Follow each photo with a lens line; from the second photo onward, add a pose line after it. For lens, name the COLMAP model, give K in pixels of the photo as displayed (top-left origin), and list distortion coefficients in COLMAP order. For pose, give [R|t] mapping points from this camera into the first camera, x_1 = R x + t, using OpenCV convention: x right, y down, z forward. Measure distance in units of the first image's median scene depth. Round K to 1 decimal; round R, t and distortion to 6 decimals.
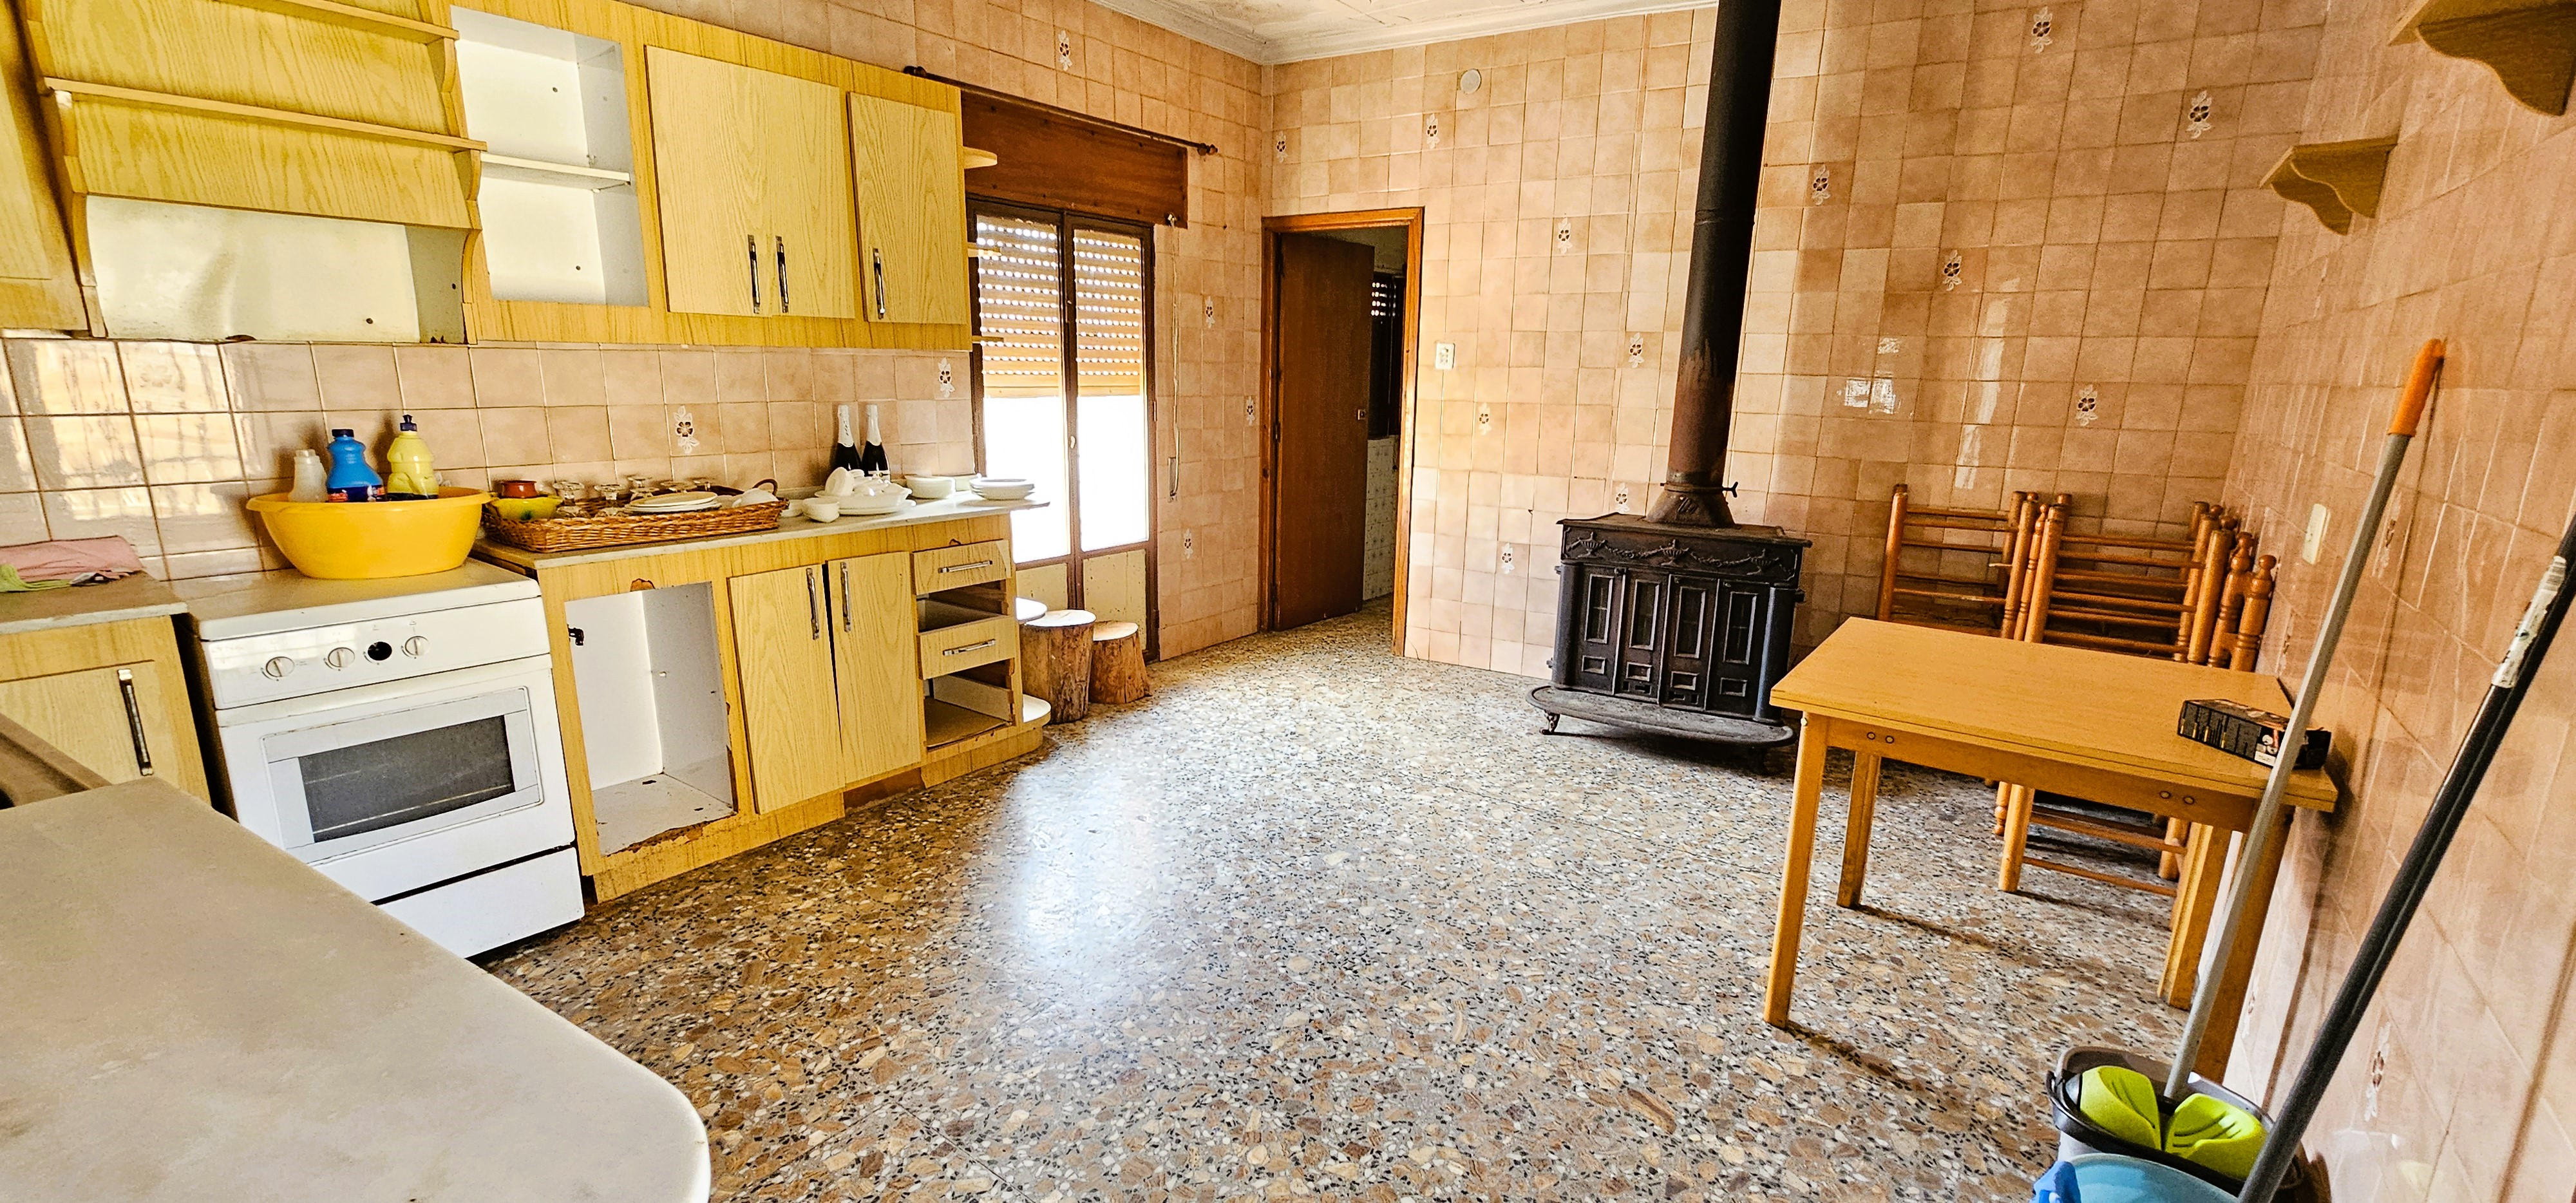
lens RADIAL K [[1053.8, 0, 1282.5], [0, 1053.8, 606.7], [0, 0, 1]] dist [0.001038, 0.000102]
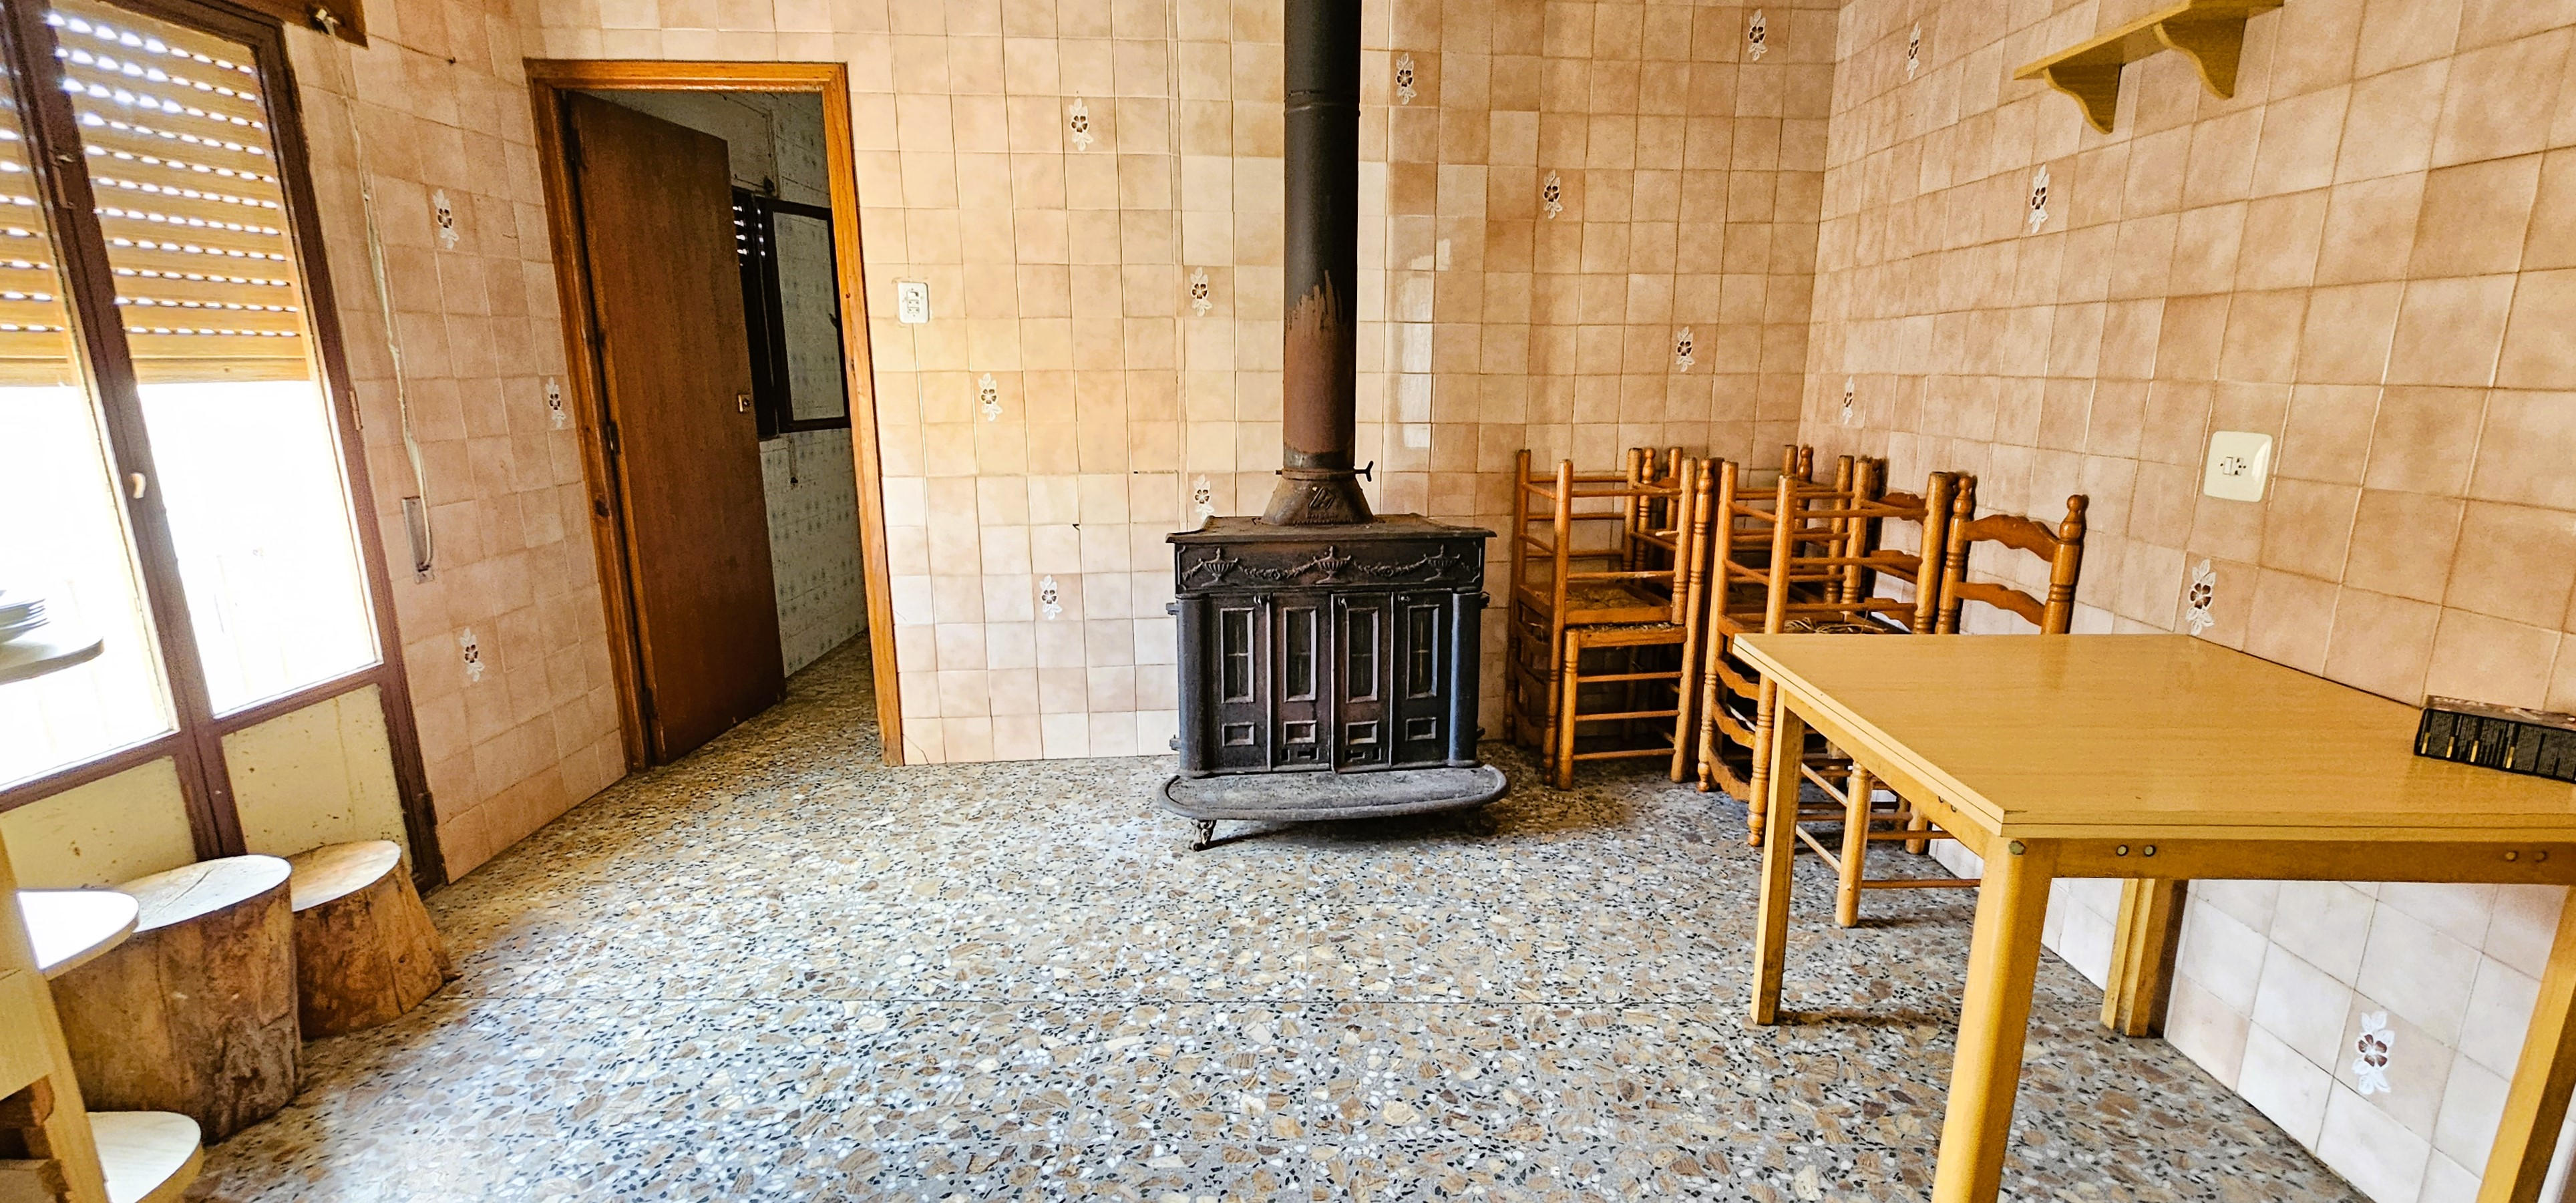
lens RADIAL K [[1100.8, 0, 1285.3], [0, 1100.8, 608.6], [0, 0, 1]] dist [-0.002569, 0.000719]
pose [[0.807634, -0.150910, 0.570047, -0.088778], [0.149734, 0.987497, 0.049281, -0.060939], [-0.570357, 0.045555, 0.820133, 0.382832]]
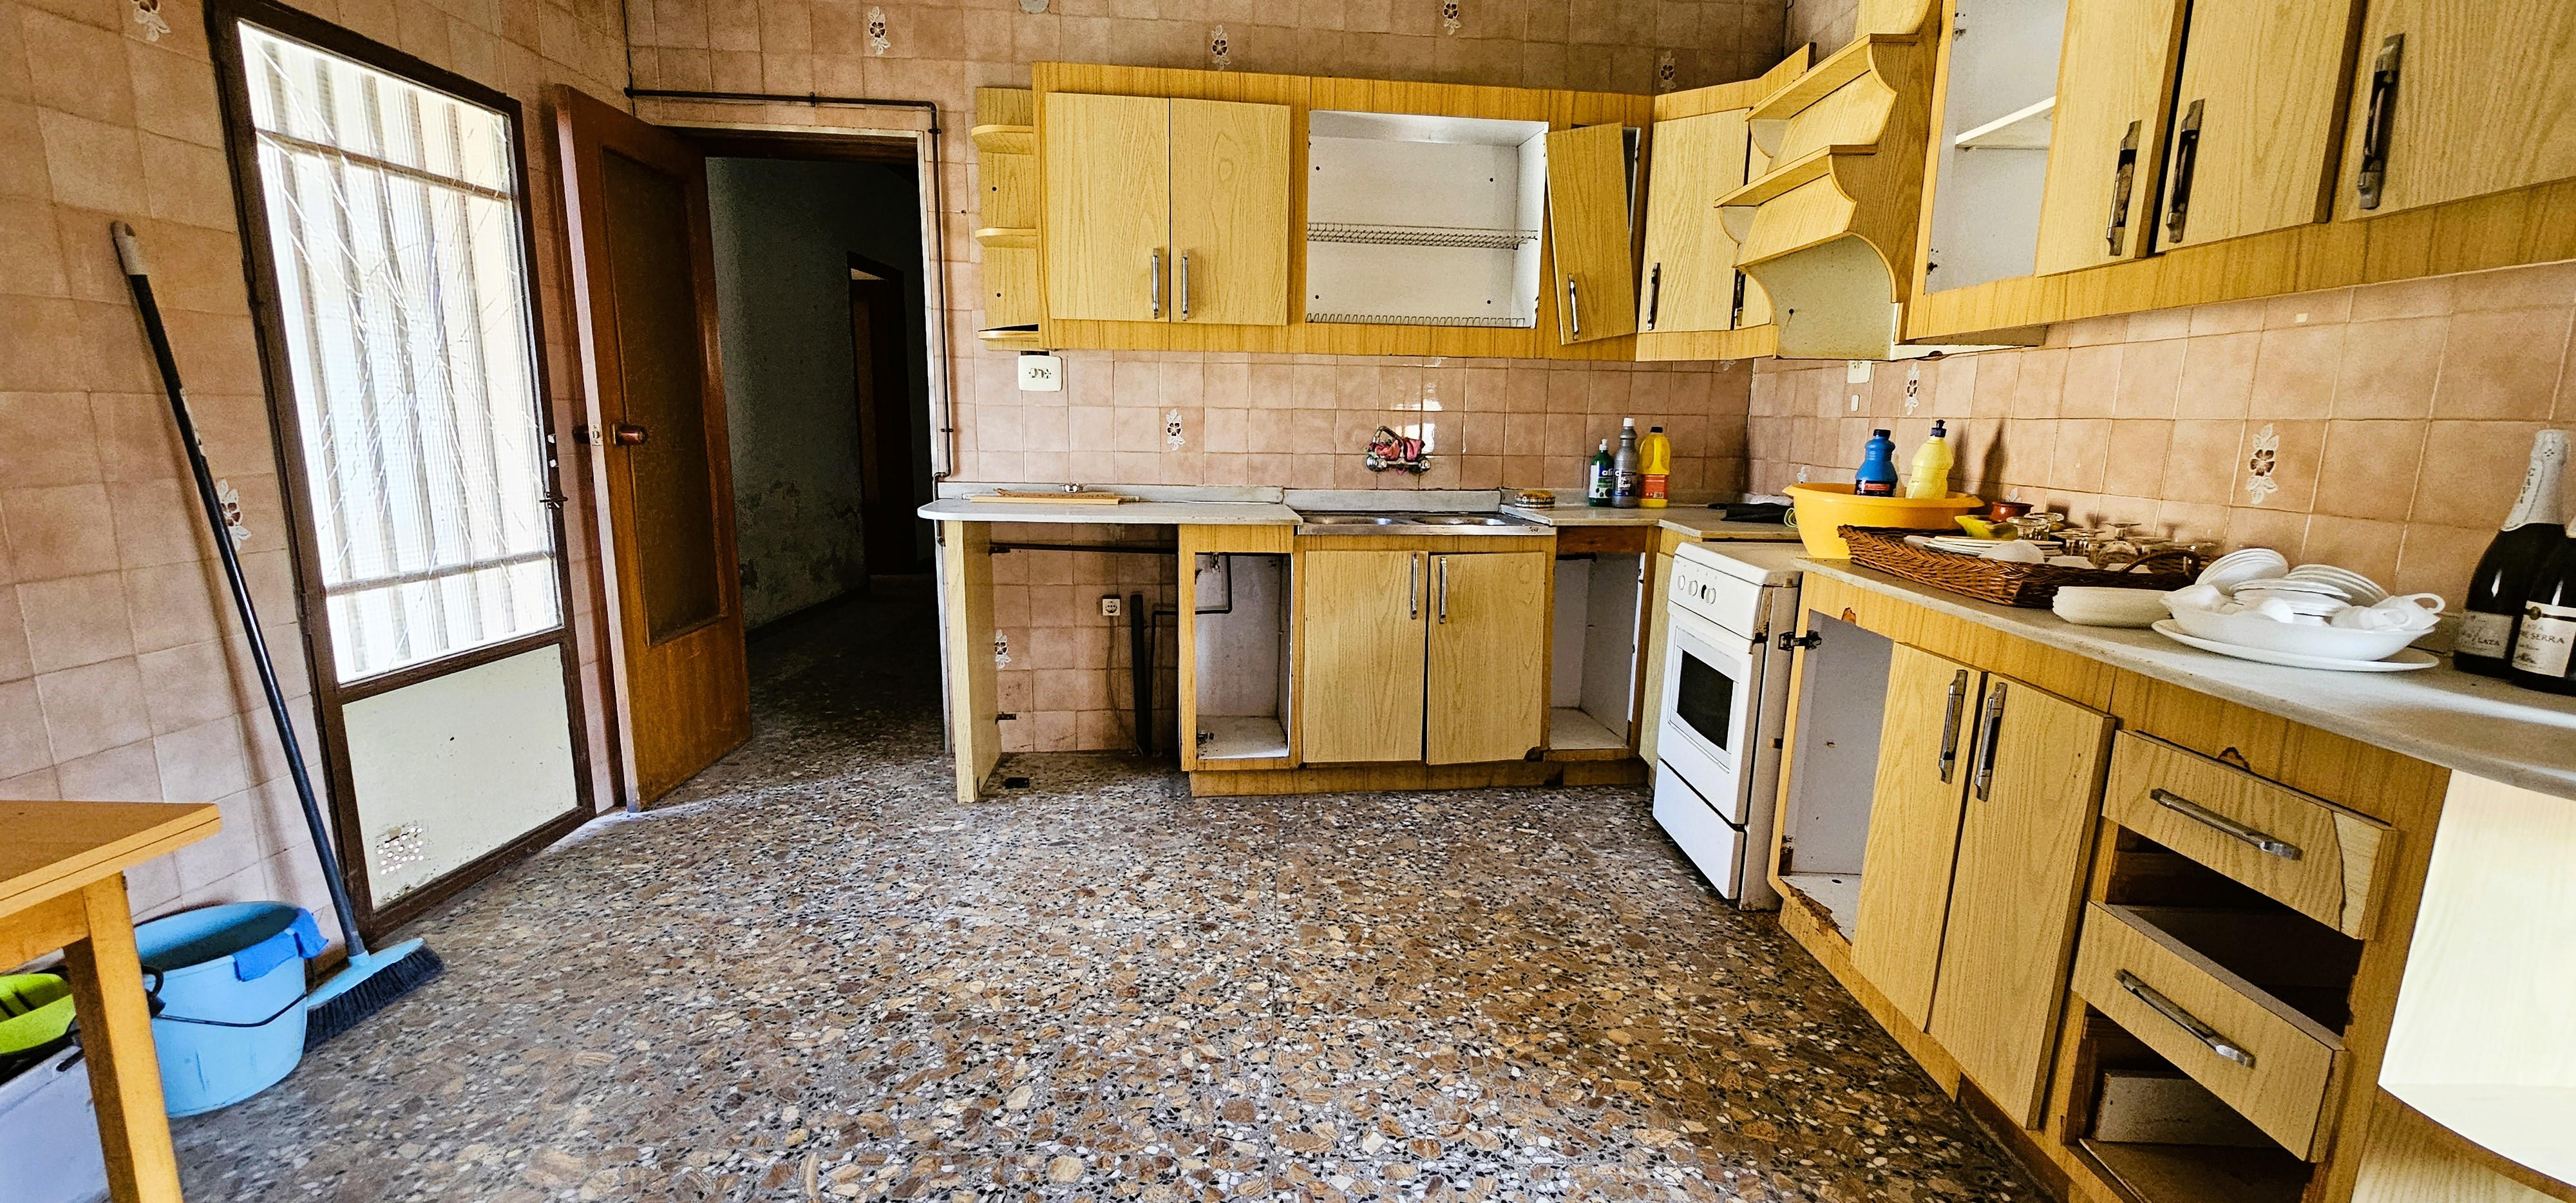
lens RADIAL K [[1053.8, 0, 1282.5], [0, 1053.8, 606.7], [0, 0, 1]] dist [0.001038, 0.000102]
pose [[-0.801537, 0.077582, -0.592891, 0.174995], [-0.162299, 0.926096, 0.340596, -0.160580], [0.575498, 0.369226, -0.729708, 0.894566]]
